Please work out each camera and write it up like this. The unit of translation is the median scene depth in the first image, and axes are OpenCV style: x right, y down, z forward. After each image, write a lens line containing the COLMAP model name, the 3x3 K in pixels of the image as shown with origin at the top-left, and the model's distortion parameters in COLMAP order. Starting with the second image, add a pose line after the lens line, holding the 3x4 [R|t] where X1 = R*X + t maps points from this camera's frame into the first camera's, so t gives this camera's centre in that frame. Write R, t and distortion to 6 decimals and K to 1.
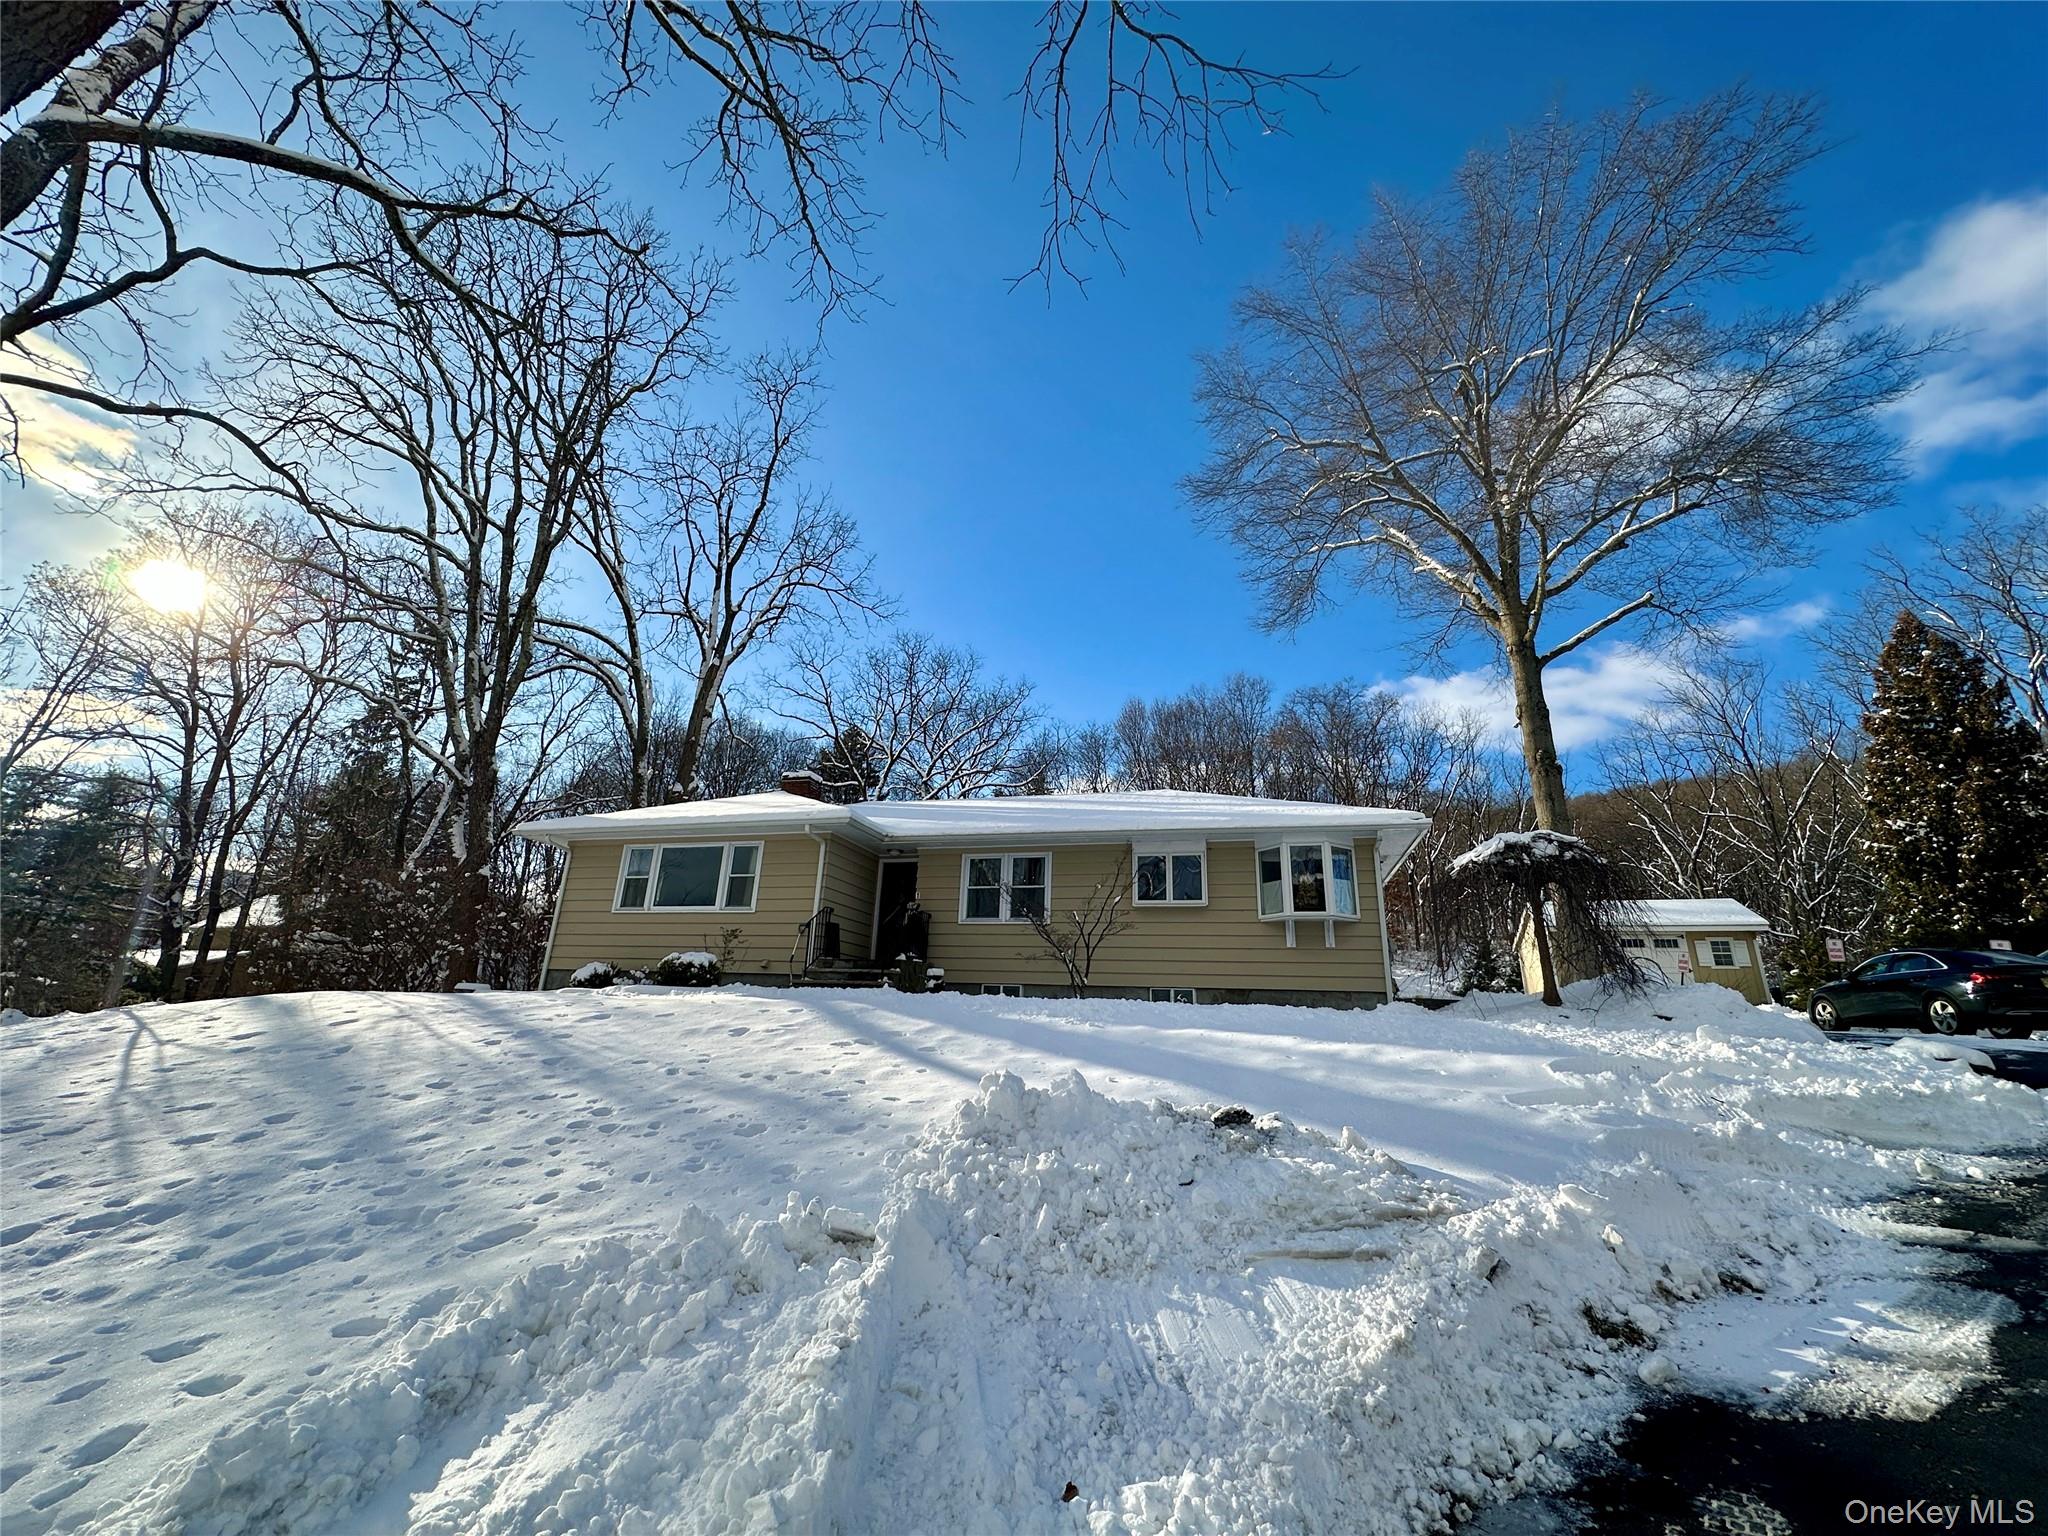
lens RADIAL K [[825.3, 0, 1024.1], [0, 825.3, 762.6], [0, 0, 1]] dist [-0.000163, -0.000139]
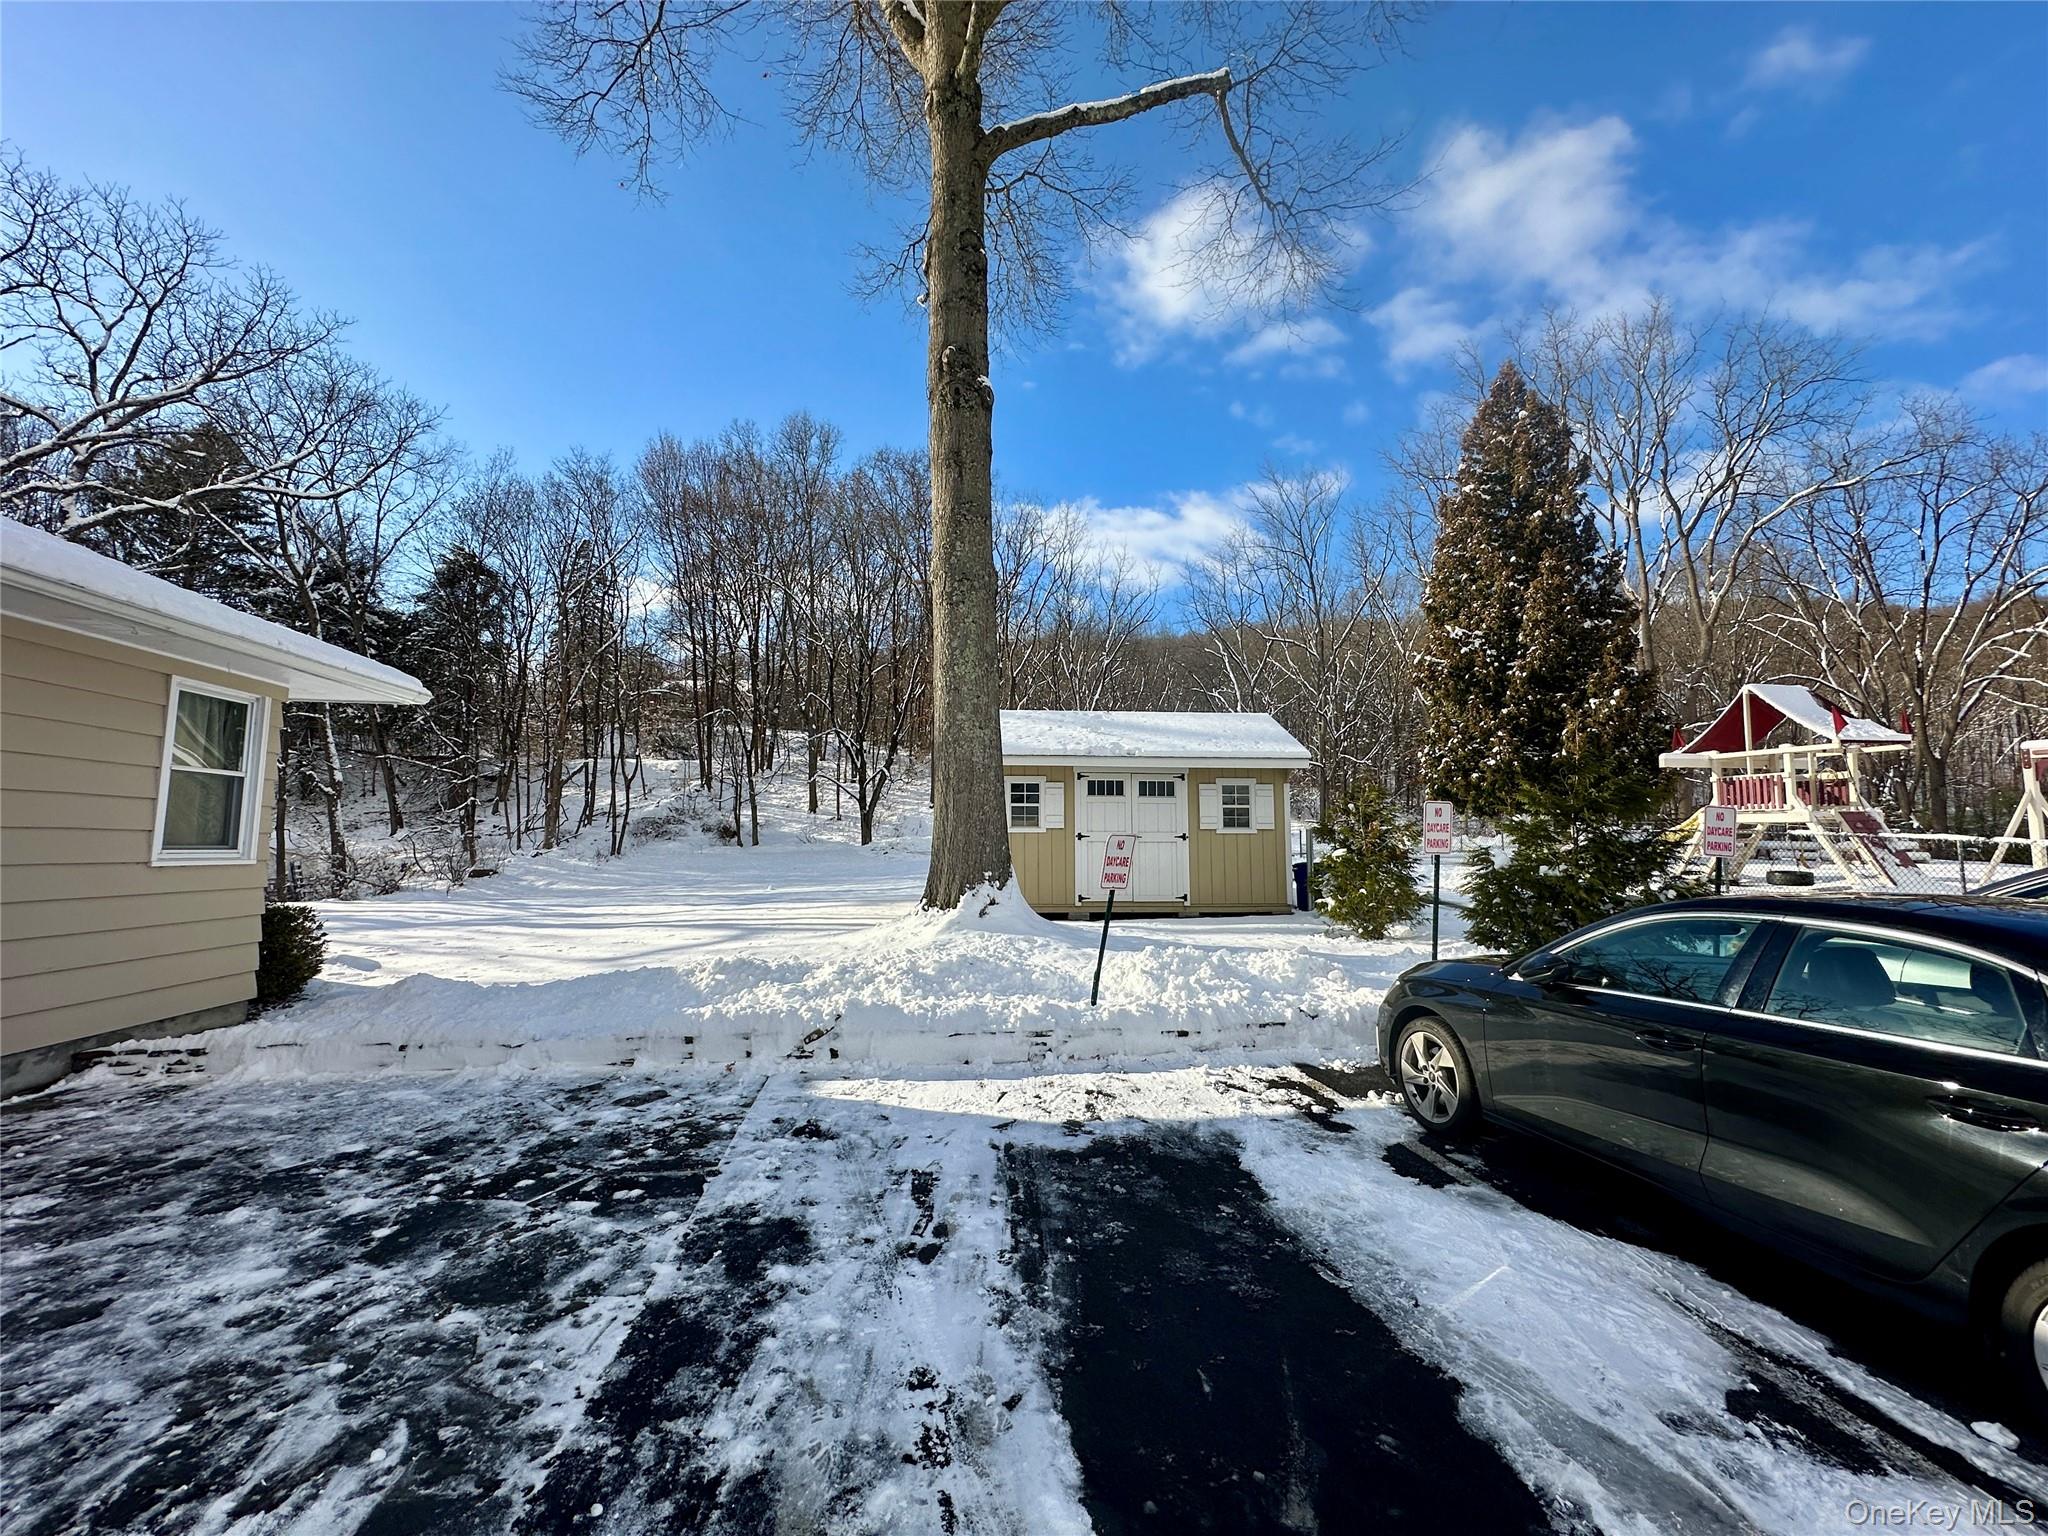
lens RADIAL K [[819.4, 0, 1024.0], [0, 819.4, 768.0], [0, 0, 1]] dist [-0.002160, 0.000550]
pose [[0.920064, 0.007665, 0.391692, 0.396314], [-0.095249, 0.974185, 0.204672, 0.084002], [-0.380012, -0.225620, 0.897043, 0.449170]]
